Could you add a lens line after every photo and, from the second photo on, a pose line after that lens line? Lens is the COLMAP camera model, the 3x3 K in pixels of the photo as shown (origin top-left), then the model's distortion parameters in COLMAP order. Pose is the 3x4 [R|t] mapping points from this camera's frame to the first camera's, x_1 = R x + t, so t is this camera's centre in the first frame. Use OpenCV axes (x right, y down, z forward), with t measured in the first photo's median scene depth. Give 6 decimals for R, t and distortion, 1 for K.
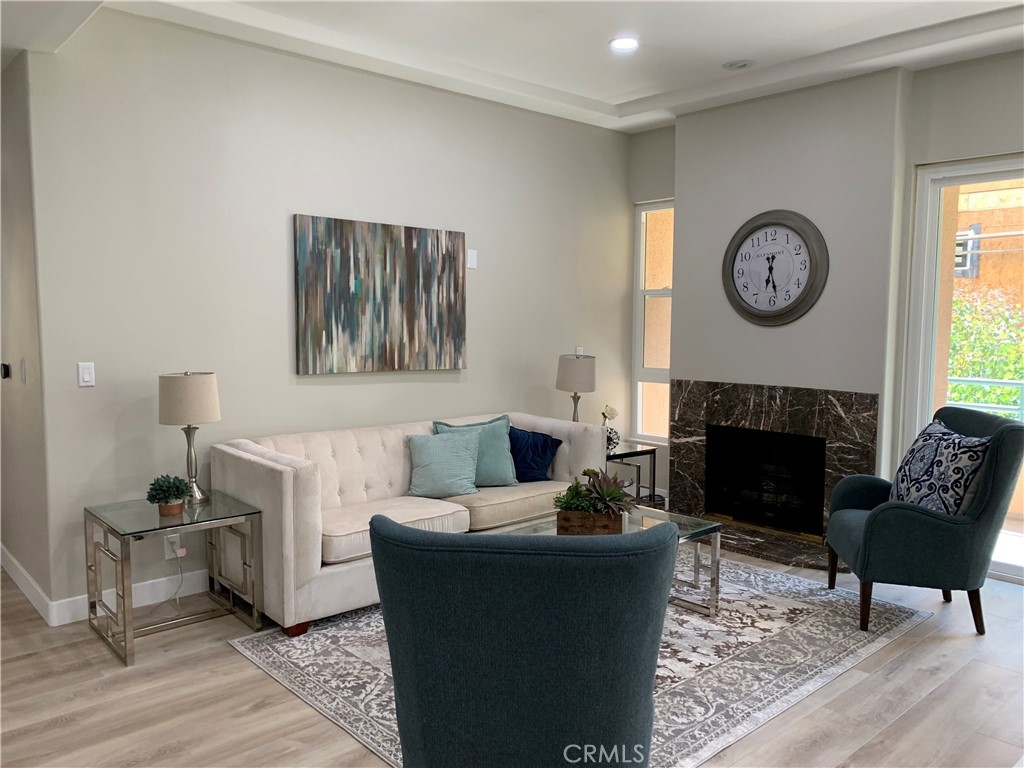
lens RADIAL K [[787.2, 0, 512.0], [0, 787.2, 384.0], [0, 0, 1]] dist [0.088197, -0.126653]
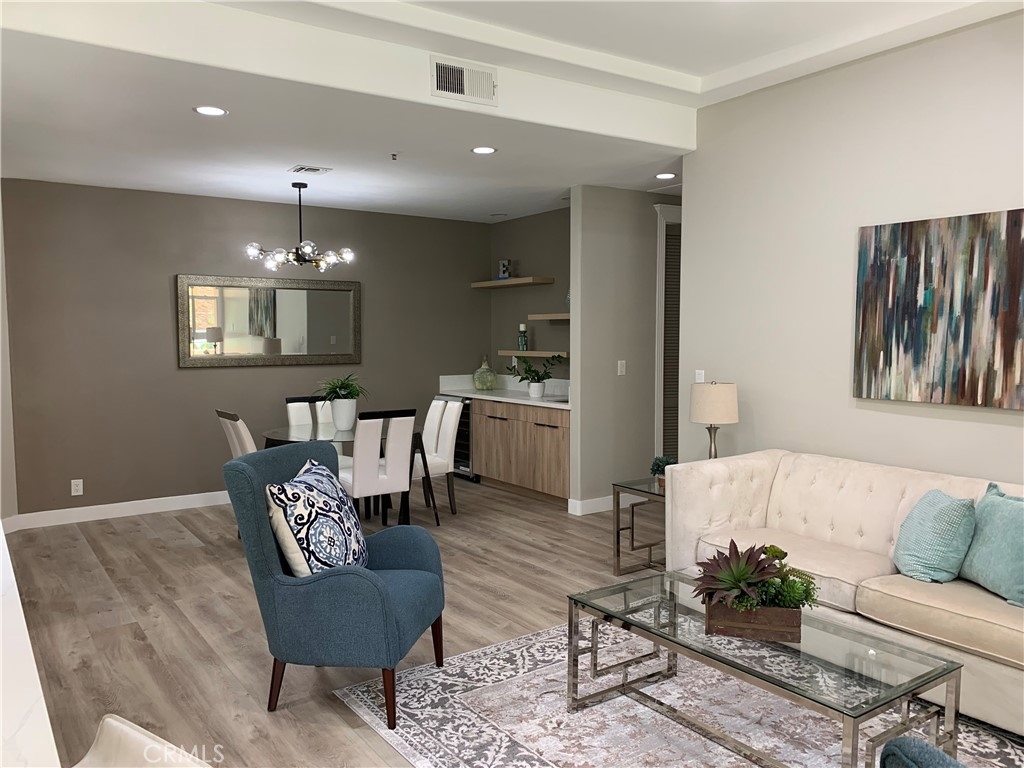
lens RADIAL K [[787.2, 0, 512.0], [0, 787.2, 384.0], [0, 0, 1]] dist [0.088197, -0.126653]
pose [[-0.116172, 0.052513, -0.991840, 0.689276], [-0.084435, 0.994464, 0.062542, -0.050391], [0.989634, 0.091012, -0.111095, 0.675812]]
